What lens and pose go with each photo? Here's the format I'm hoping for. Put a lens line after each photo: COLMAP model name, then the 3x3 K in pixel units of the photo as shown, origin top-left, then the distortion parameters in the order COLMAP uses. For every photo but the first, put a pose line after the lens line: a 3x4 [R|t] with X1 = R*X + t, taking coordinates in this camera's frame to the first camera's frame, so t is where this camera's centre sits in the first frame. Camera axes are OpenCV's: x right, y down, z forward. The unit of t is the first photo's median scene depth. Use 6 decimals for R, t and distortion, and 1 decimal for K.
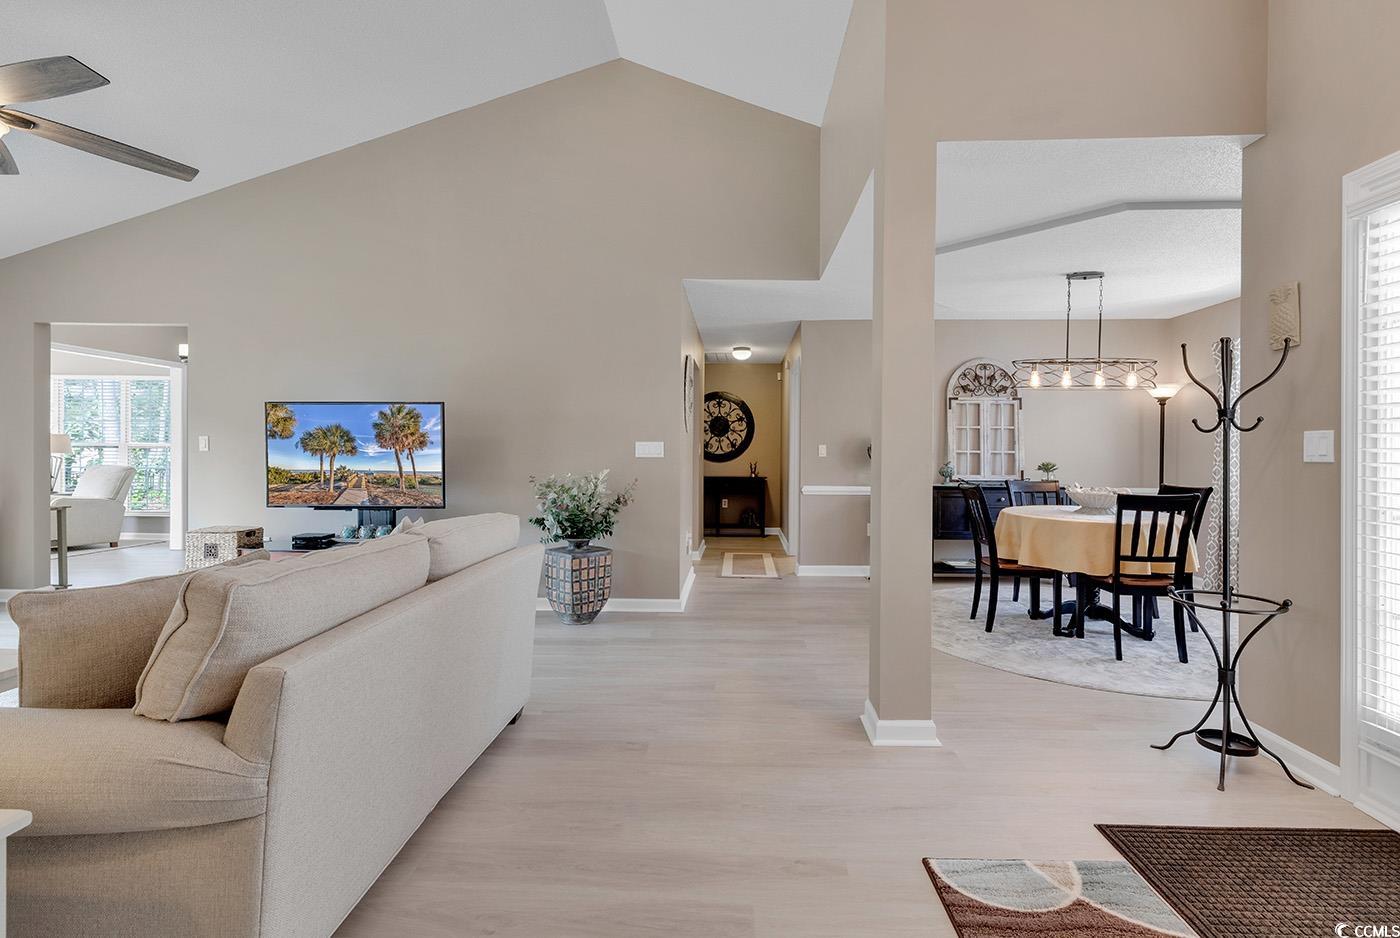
lens RADIAL K [[629.0, 0, 713.7], [0, 629.0, 455.8], [0, 0, 1]] dist [0.002914, 0.000374]
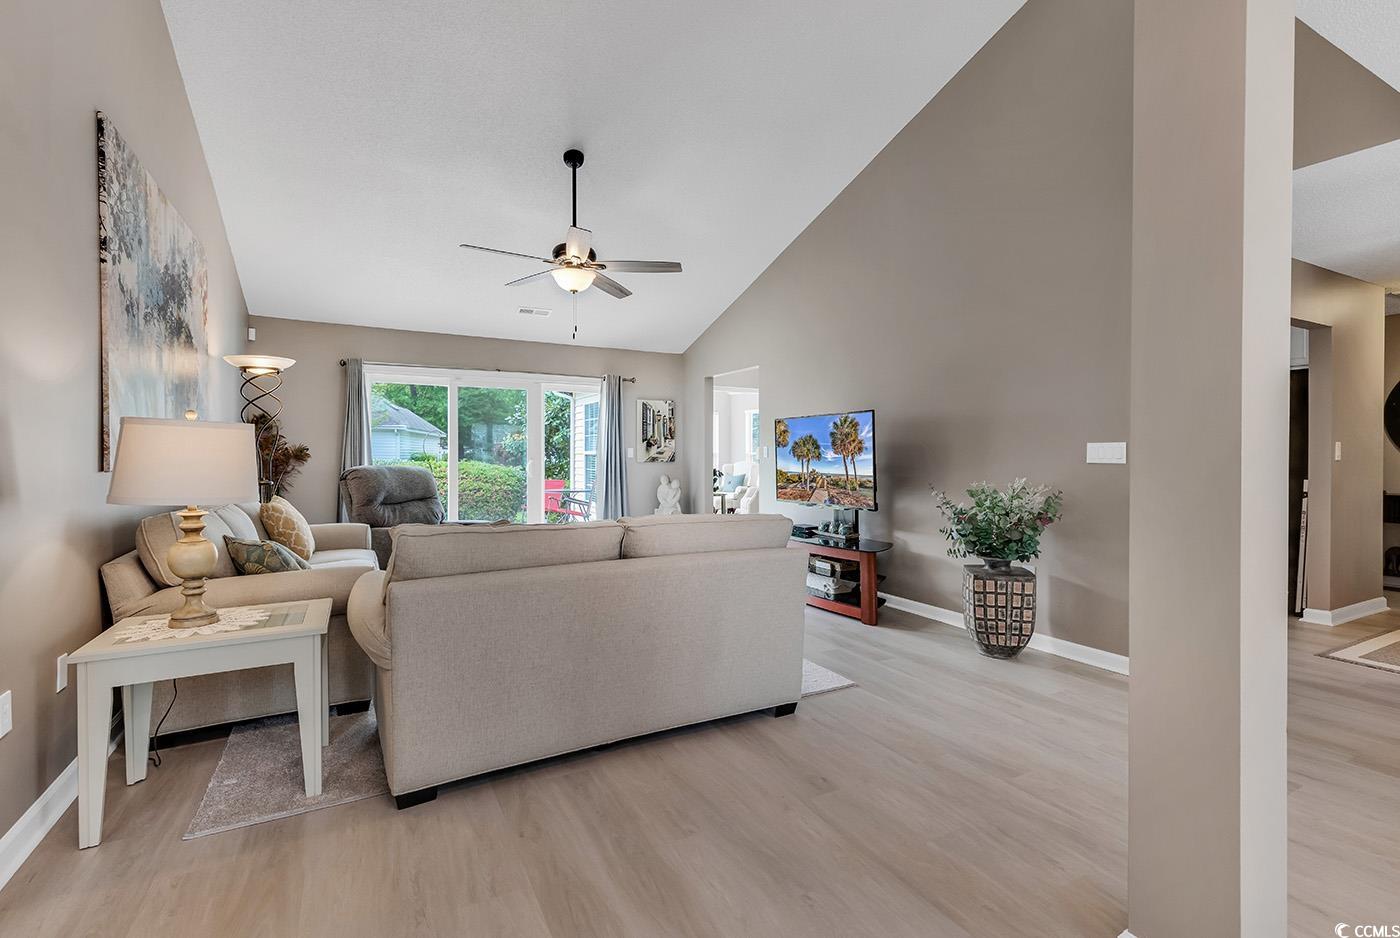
lens RADIAL K [[629.0, 0, 713.3], [0, 629.0, 454.3], [0, 0, 1]] dist [0.002914, 0.000374]
pose [[0.518186, -0.009652, -0.855213, 0.320561], [-0.000879, 0.999930, -0.011818, 0.002159], [0.855267, 0.006876, 0.518141, 0.227436]]
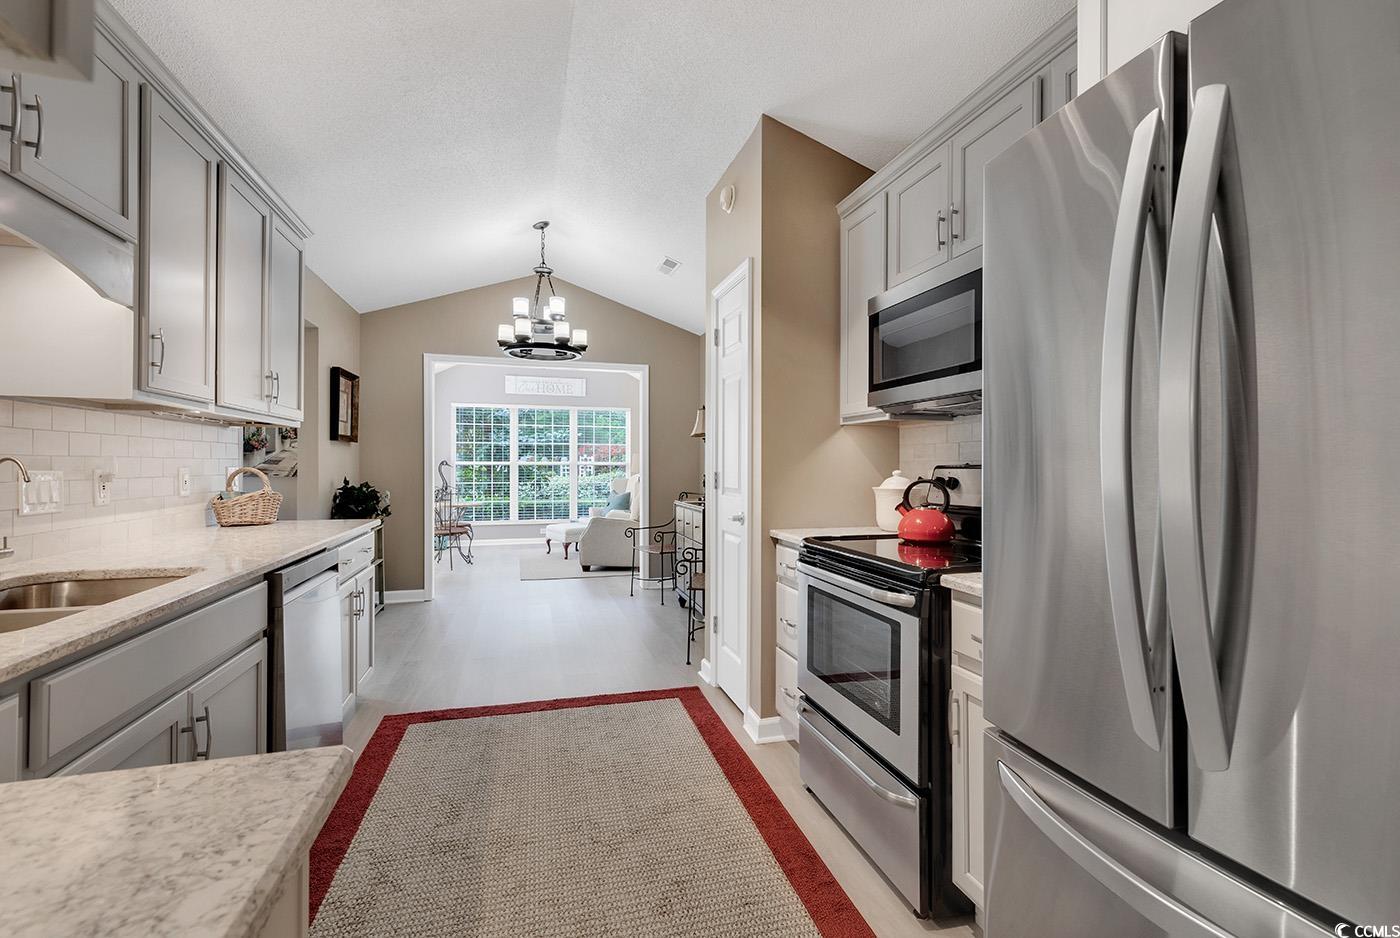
lens RADIAL K [[629.0, 0, 700.7], [0, 629.0, 469.2], [0, 0, 1]] dist [0.002914, 0.000374]
pose [[0.303070, -0.006853, -0.952944, -0.053815], [-0.000756, 0.999972, -0.007432, -0.003316], [0.952968, 0.002973, 0.303056, 1.421859]]
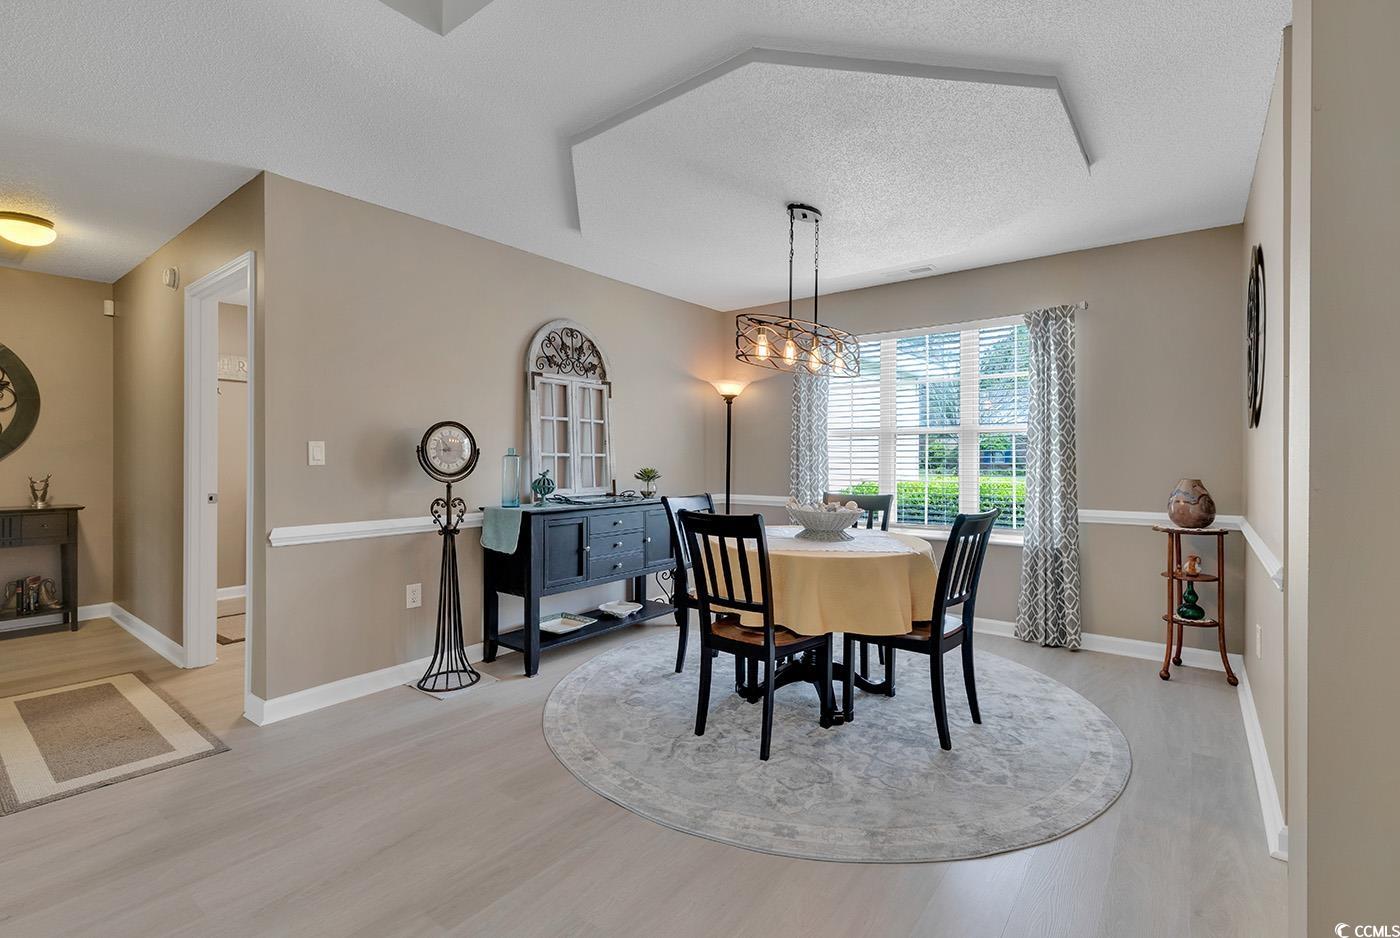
lens RADIAL K [[629.0, 0, 706.9], [0, 629.0, 453.7], [0, 0, 1]] dist [0.002914, 0.000374]
pose [[0.578308, 0.000720, 0.815818, -0.072776], [0.006059, 0.999968, -0.005178, -0.003932], [-0.815796, 0.007938, 0.578286, 0.657187]]
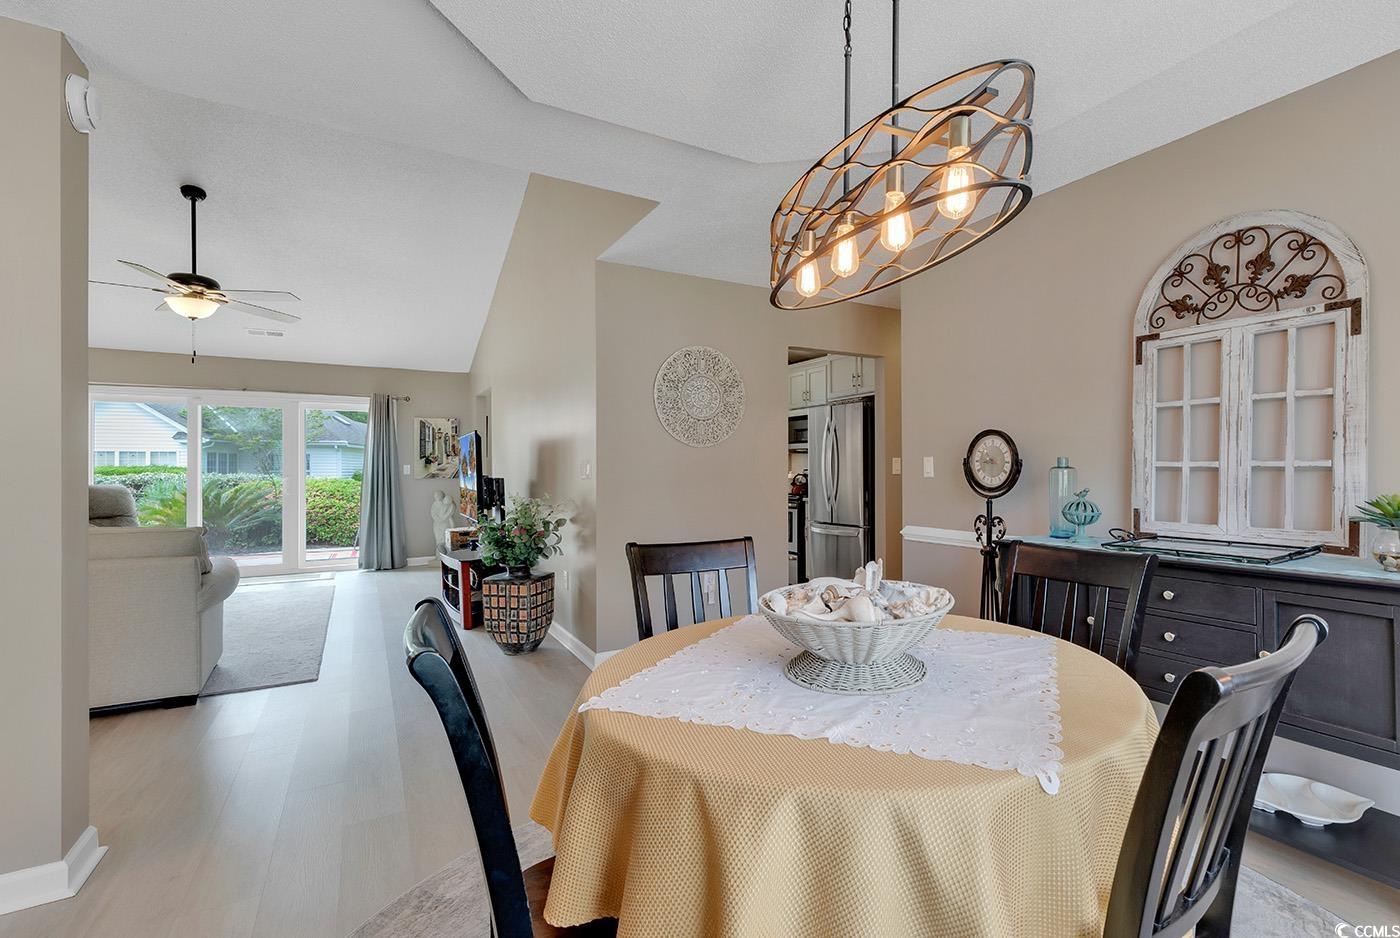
lens RADIAL K [[629.0, 0, 777.4], [0, 629.0, 465.1], [0, 0, 1]] dist [0.002914, 0.000374]
pose [[0.579594, -0.016442, -0.814740, 0.798362], [0.005140, 0.999850, -0.016521, -0.000787], [0.814889, 0.005387, 0.579592, 0.770209]]
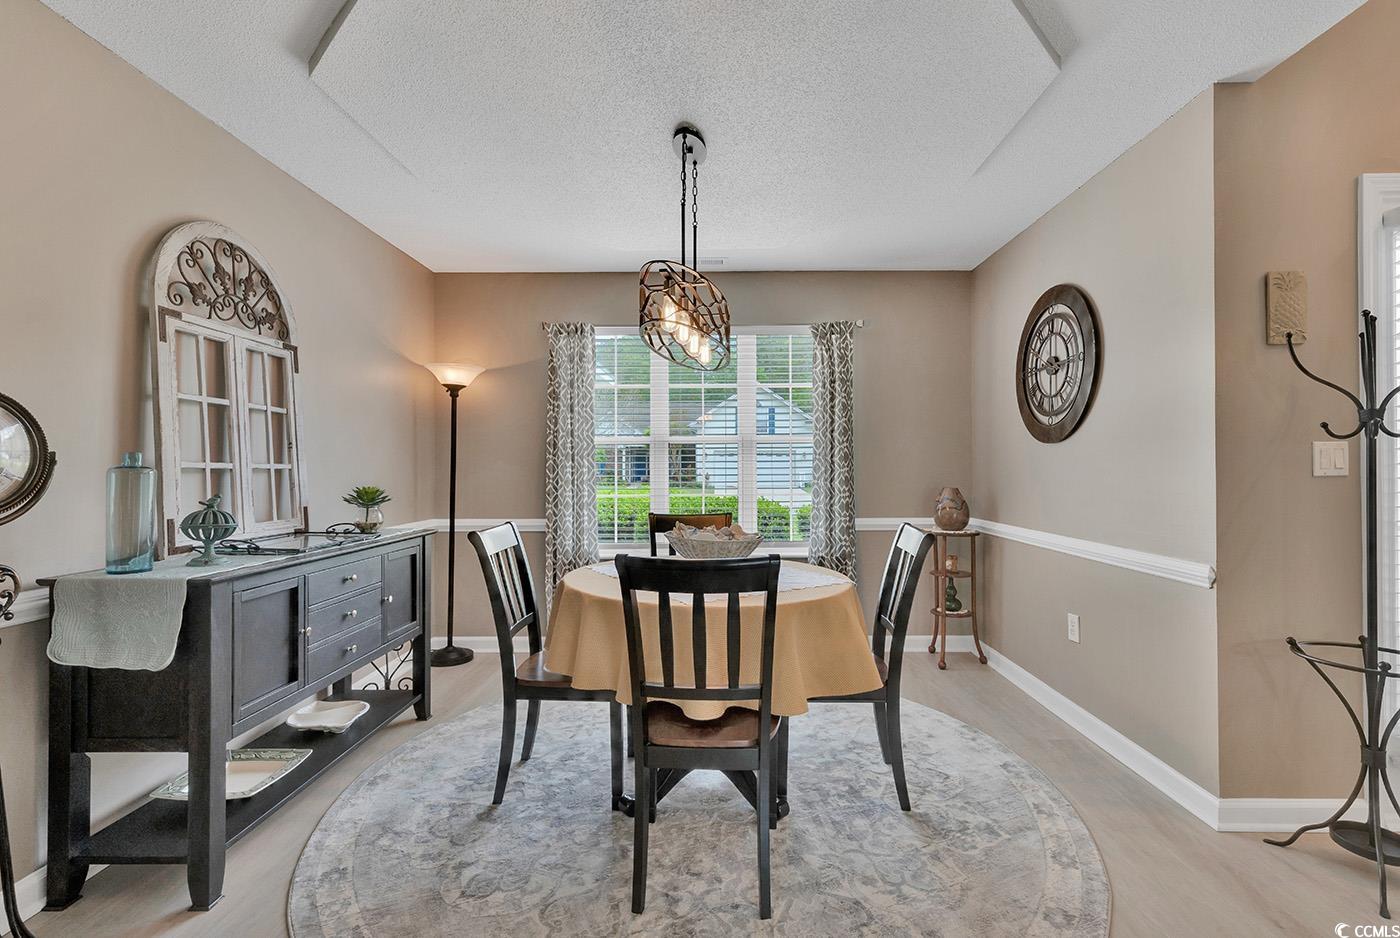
lens RADIAL K [[629.0, 0, 707.4], [0, 629.0, 464.2], [0, 0, 1]] dist [0.002914, 0.000374]
pose [[-0.025923, 0.001994, 0.999662, 0.035526], [0.006068, 0.999980, -0.001838, -0.006283], [-0.999646, 0.006018, -0.025934, 0.985647]]
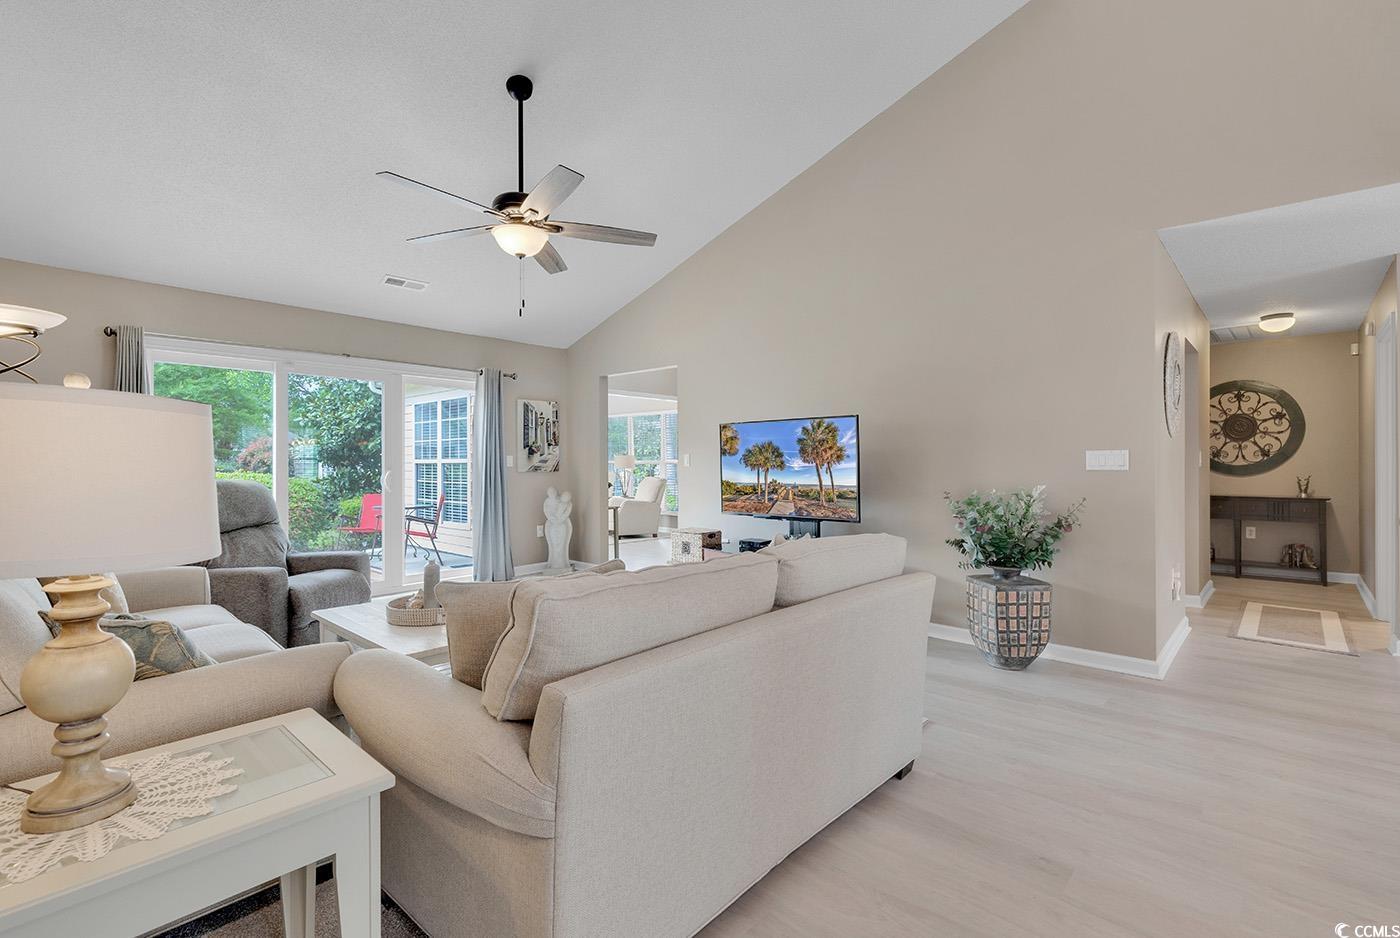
lens RADIAL K [[629.0, 0, 716.7], [0, 629.0, 463.5], [0, 0, 1]] dist [0.002914, 0.000374]
pose [[0.767415, -0.010629, -0.641063, 0.028594], [0.005103, 0.999932, -0.010471, -0.000071], [0.641130, 0.004765, 0.767417, 0.105725]]
